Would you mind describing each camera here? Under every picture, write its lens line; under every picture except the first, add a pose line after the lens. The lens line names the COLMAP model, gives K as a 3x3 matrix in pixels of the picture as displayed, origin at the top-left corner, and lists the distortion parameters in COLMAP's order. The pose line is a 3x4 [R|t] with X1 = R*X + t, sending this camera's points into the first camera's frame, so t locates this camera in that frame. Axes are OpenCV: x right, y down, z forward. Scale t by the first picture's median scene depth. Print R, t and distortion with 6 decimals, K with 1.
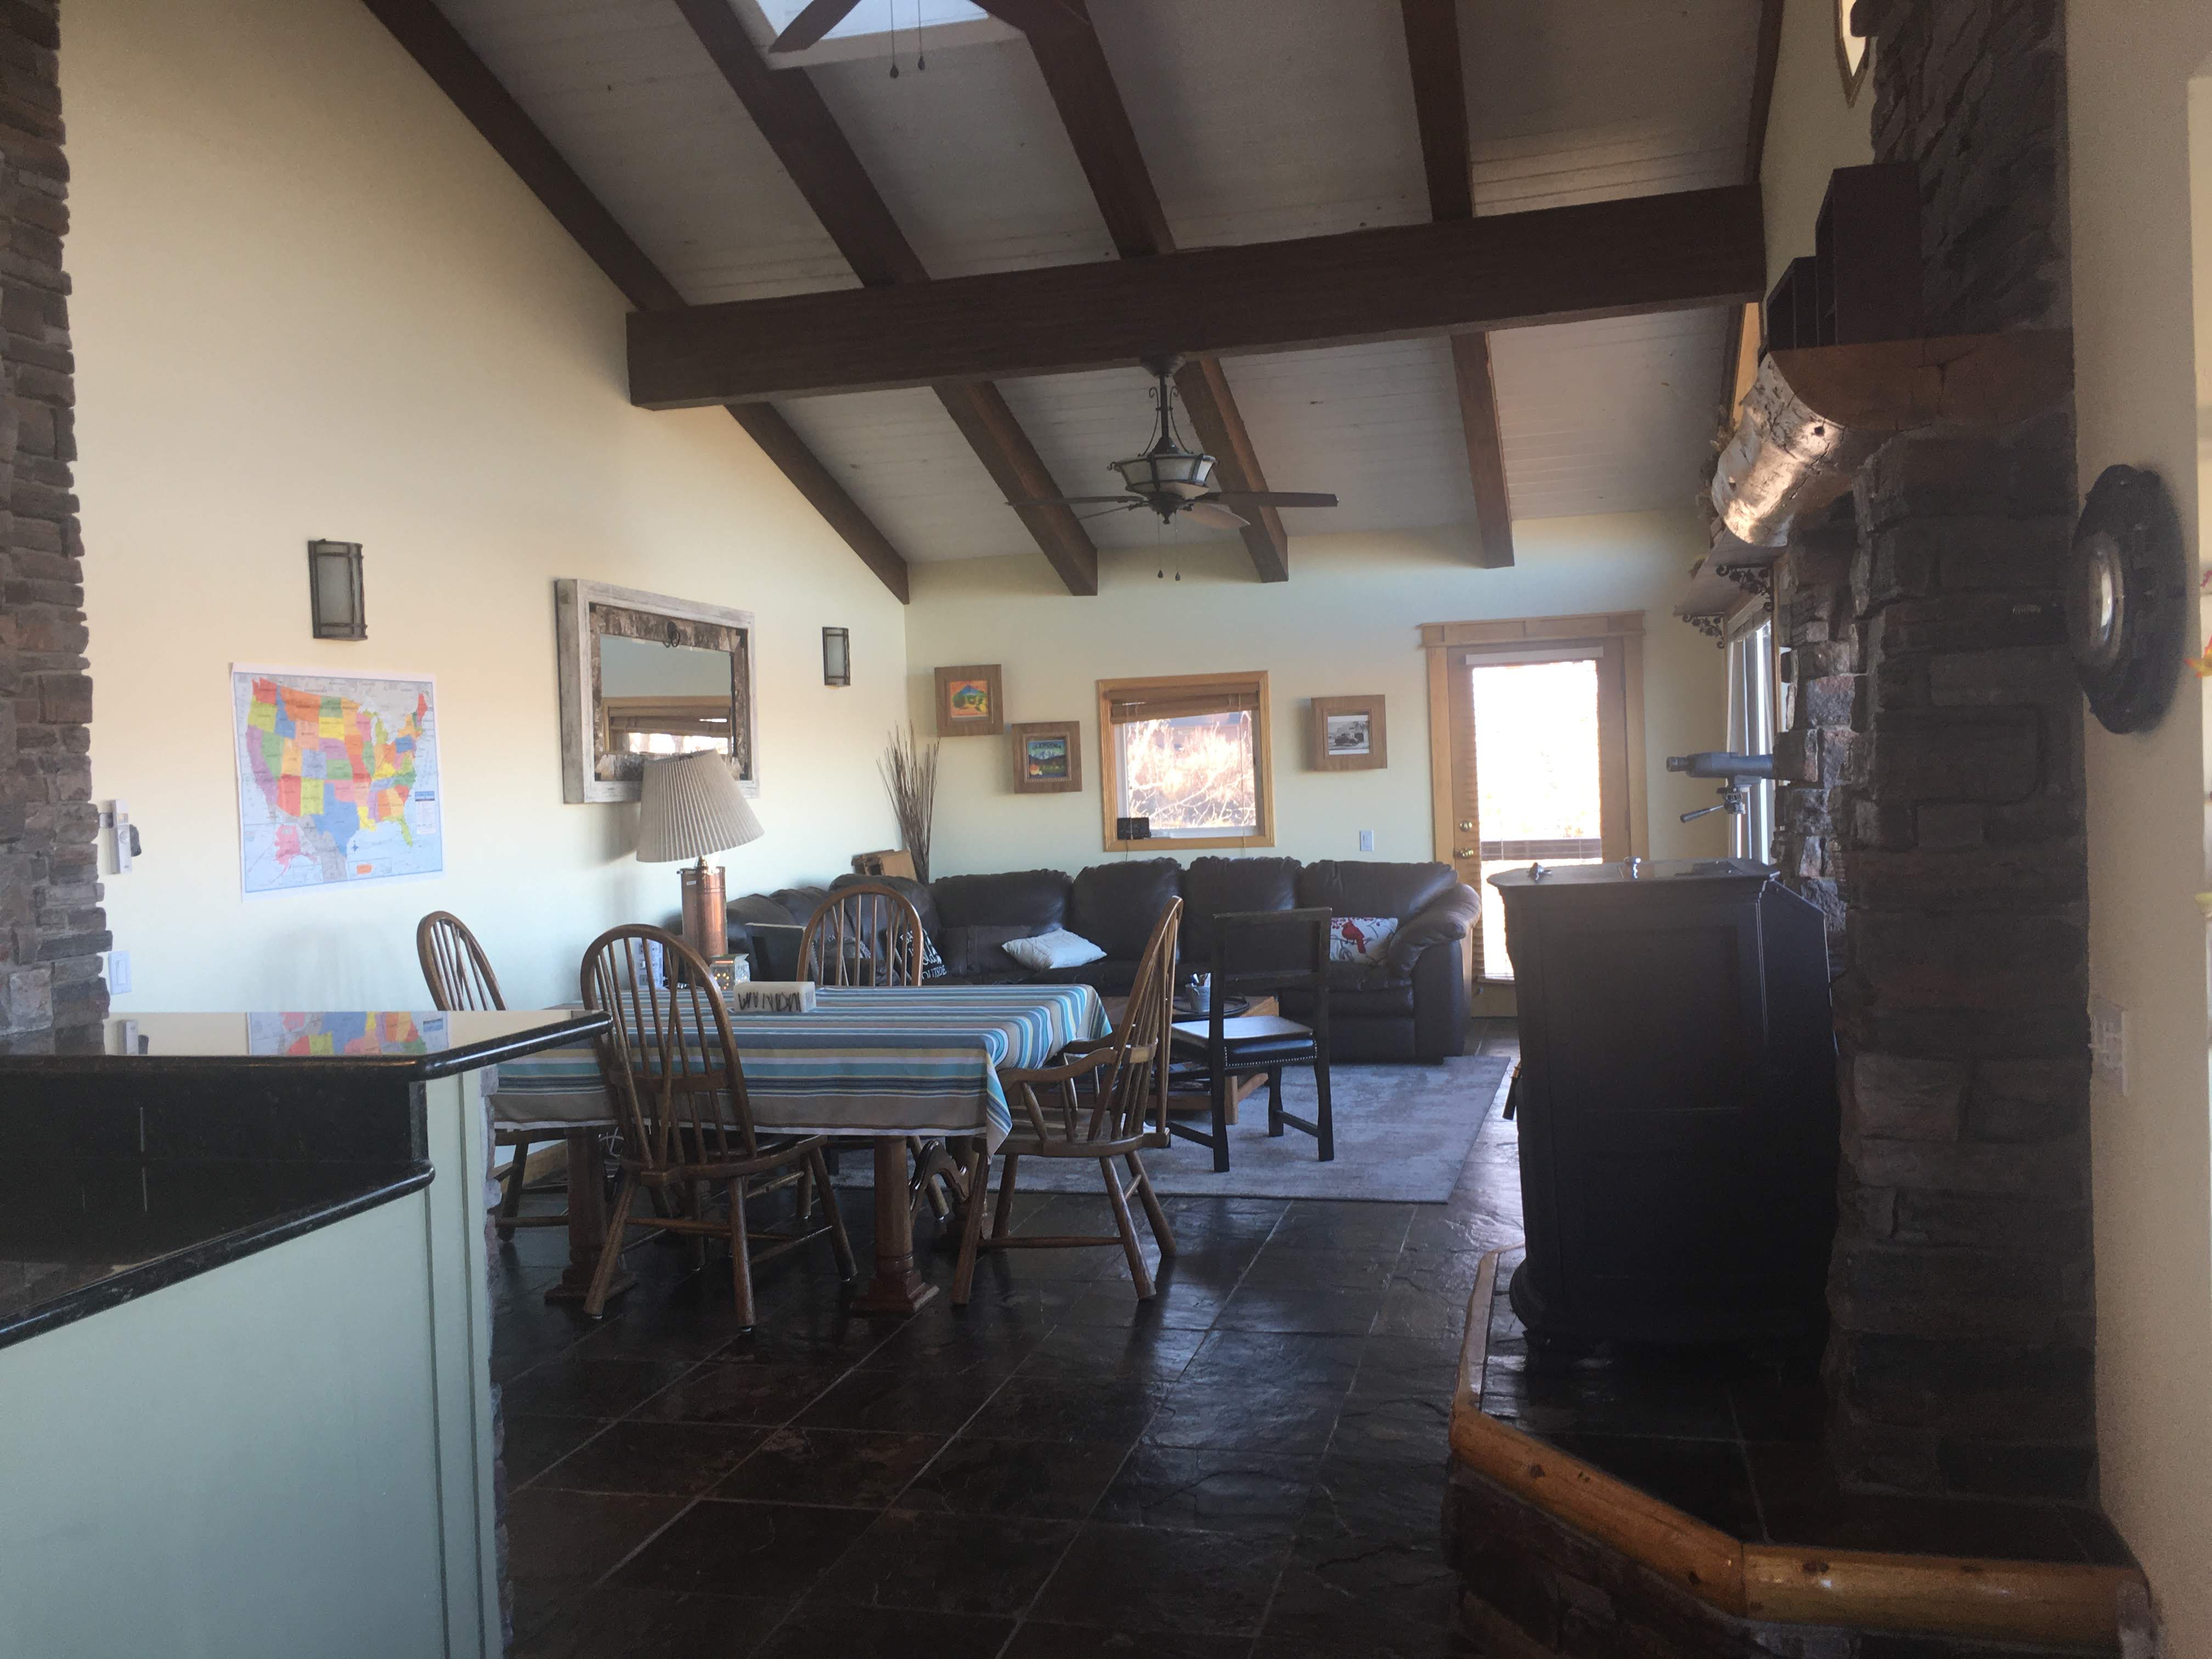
lens RADIAL K [[1873.2, 0, 1080.2], [0, 1873.2, 827.4], [0, 0, 1]] dist [0.071316, -0.054120]
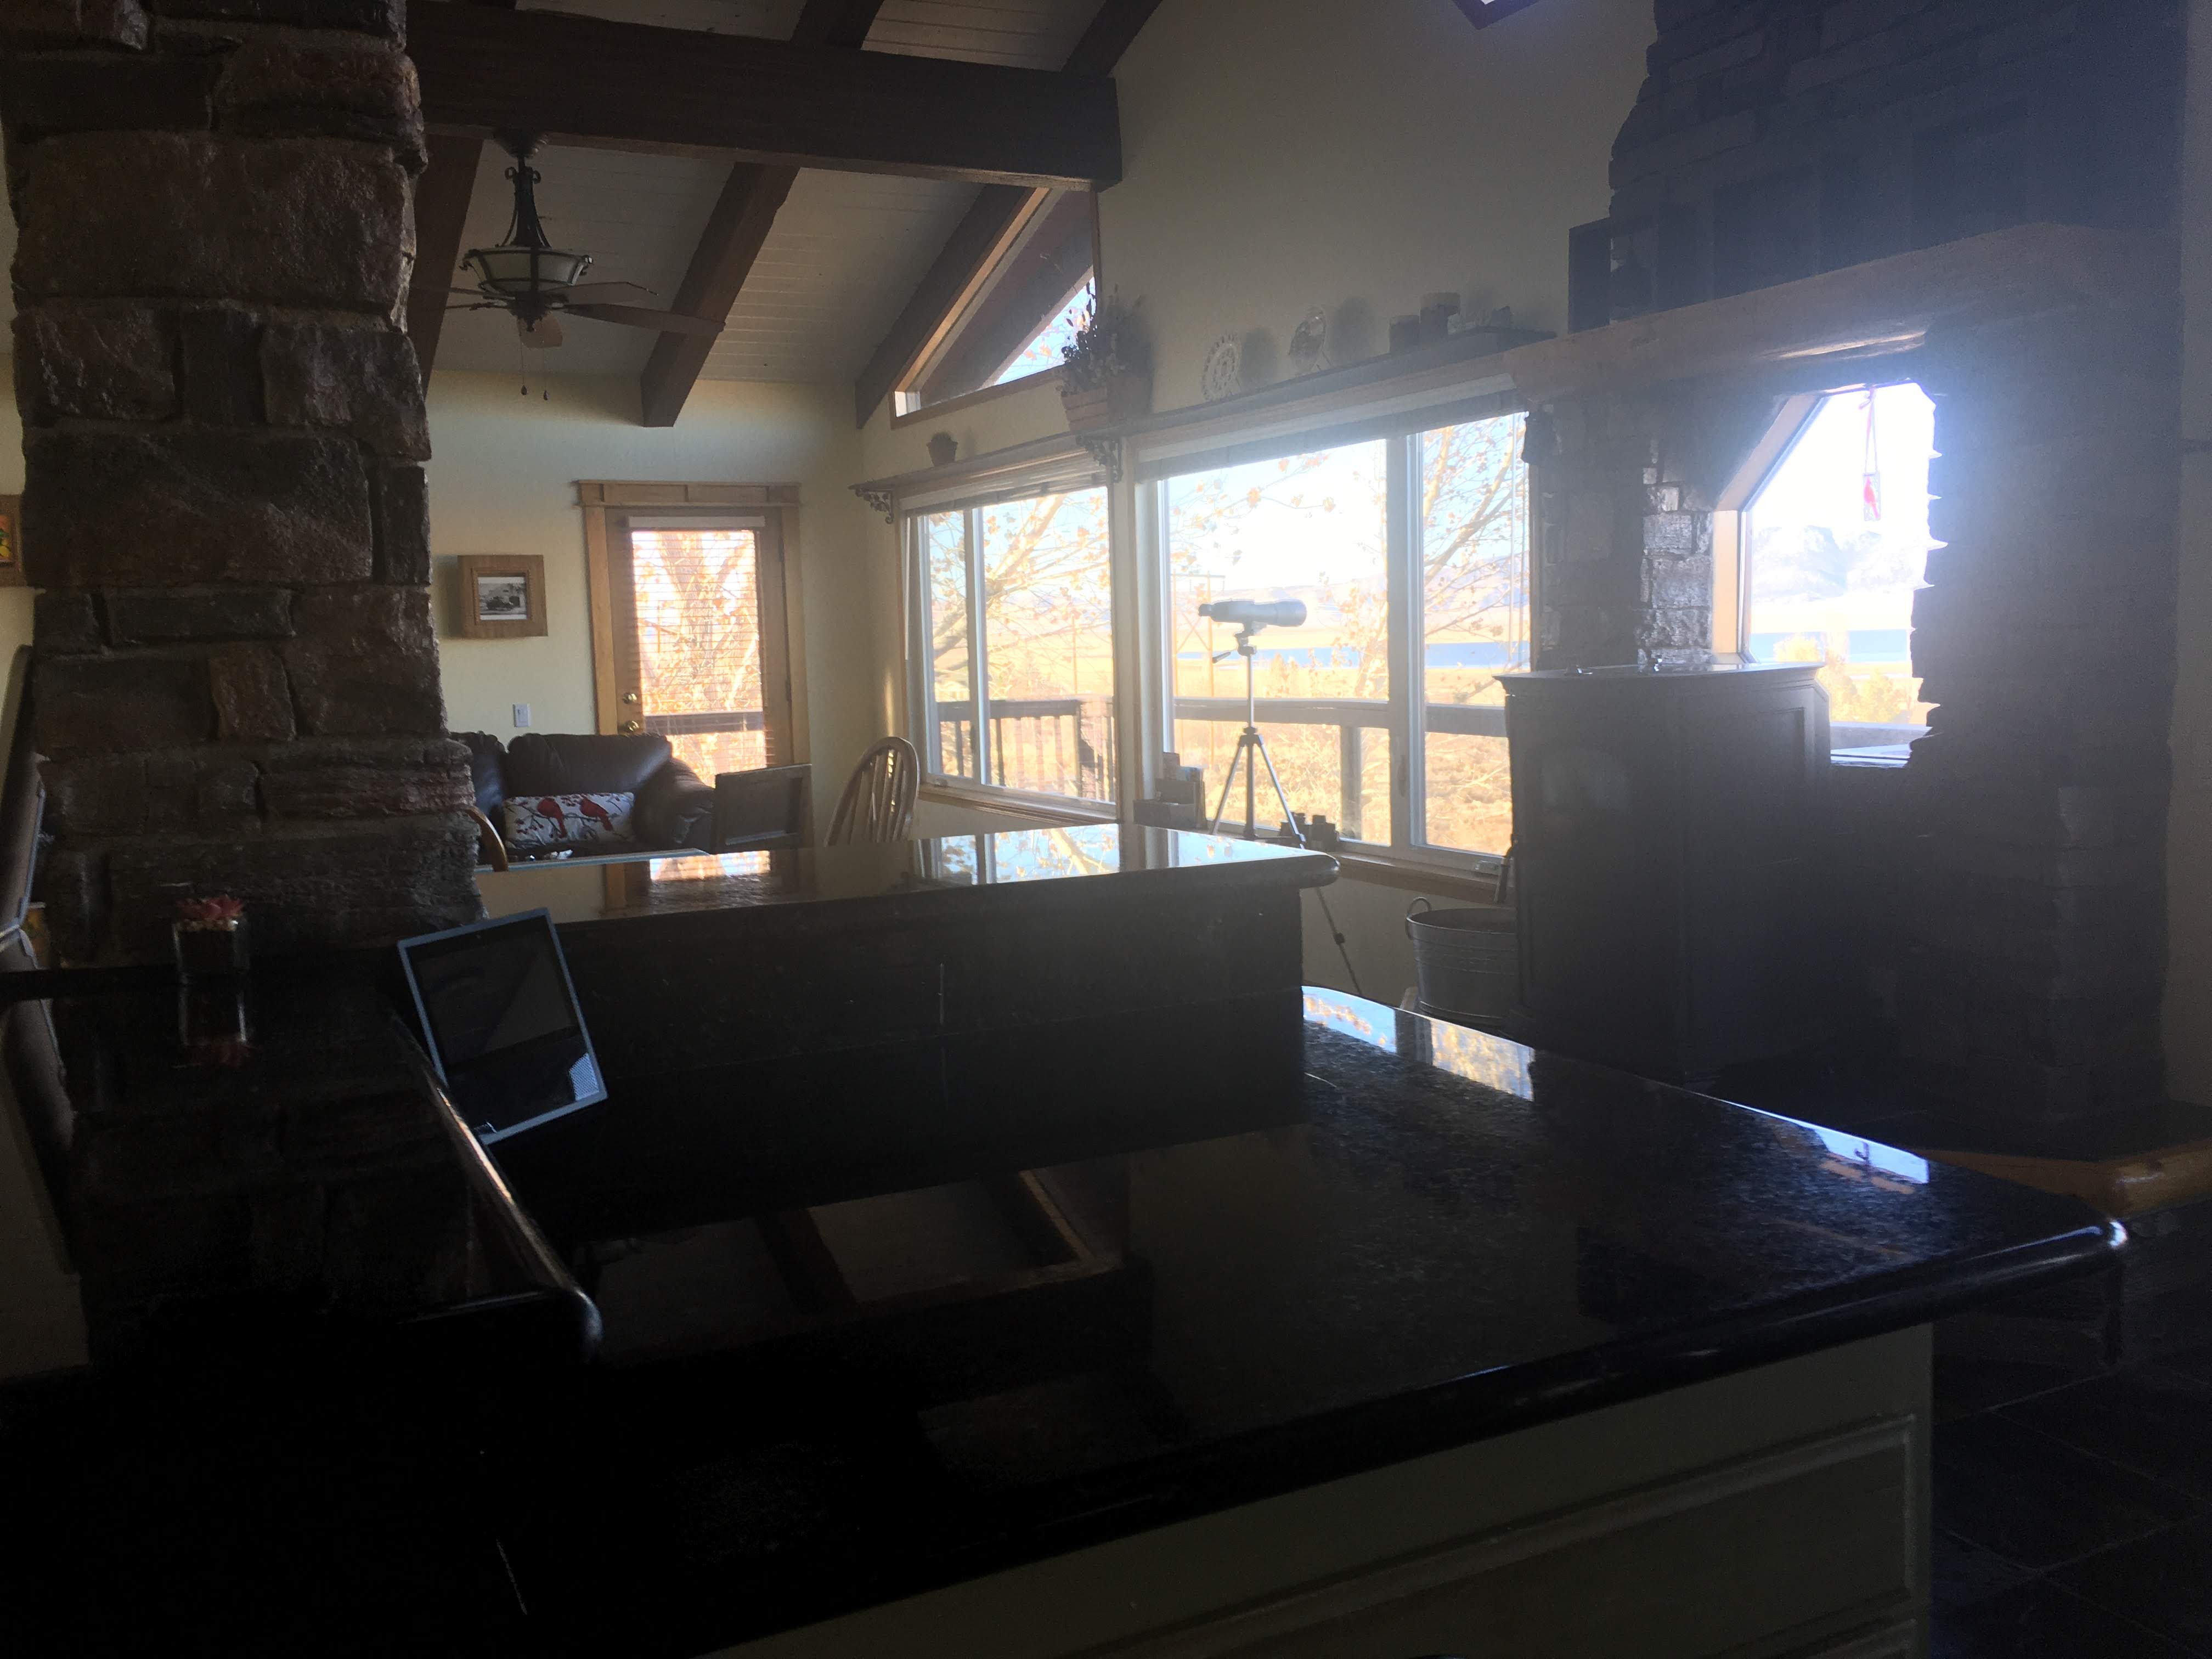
lens RADIAL K [[1873.2, 0, 1080.2], [0, 1873.2, 827.4], [0, 0, 1]] dist [0.071316, -0.054120]
pose [[0.758479, -0.052332, 0.649593, -0.270611], [0.020132, 0.998176, 0.056908, 0.016684], [-0.651387, -0.030086, 0.758149, 0.136337]]
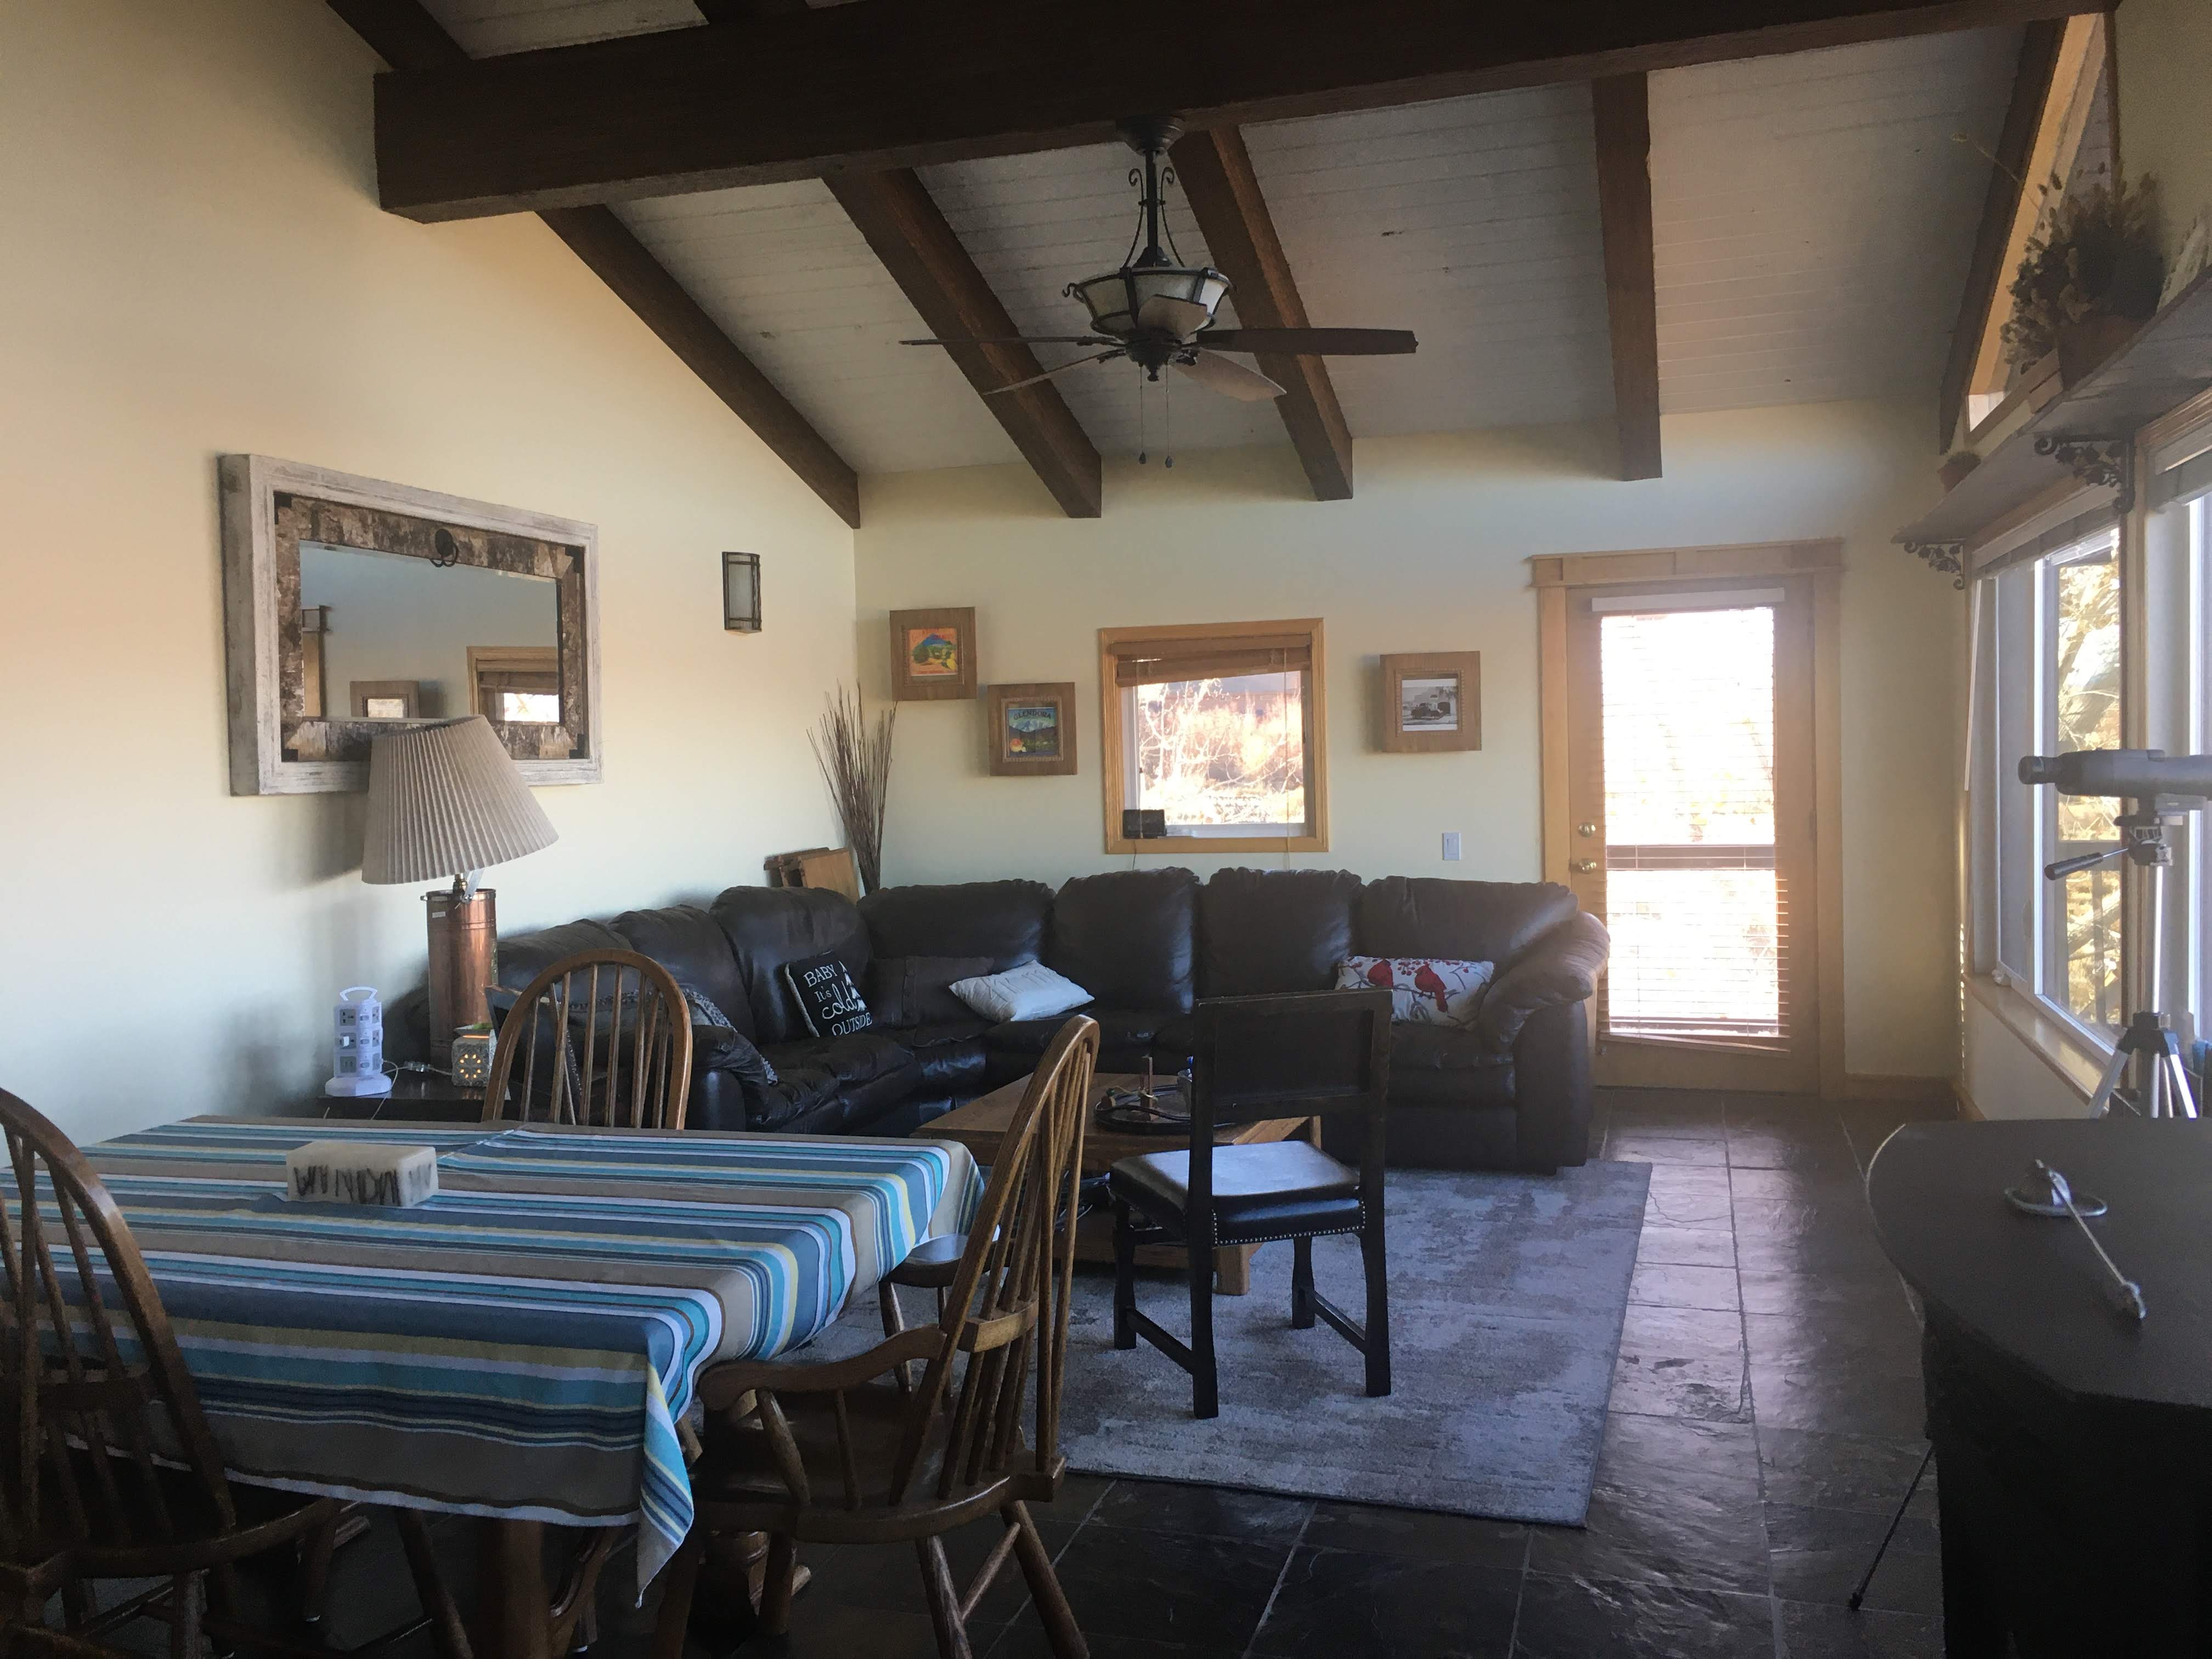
lens RADIAL K [[1873.2, 0, 1080.2], [0, 1873.2, 827.4], [0, 0, 1]] dist [0.071316, -0.054120]
pose [[0.998947, 0.014800, -0.043425, 0.041147], [-0.013962, 0.999712, 0.019519, -0.014606], [0.043702, -0.018892, 0.998866, 0.272555]]
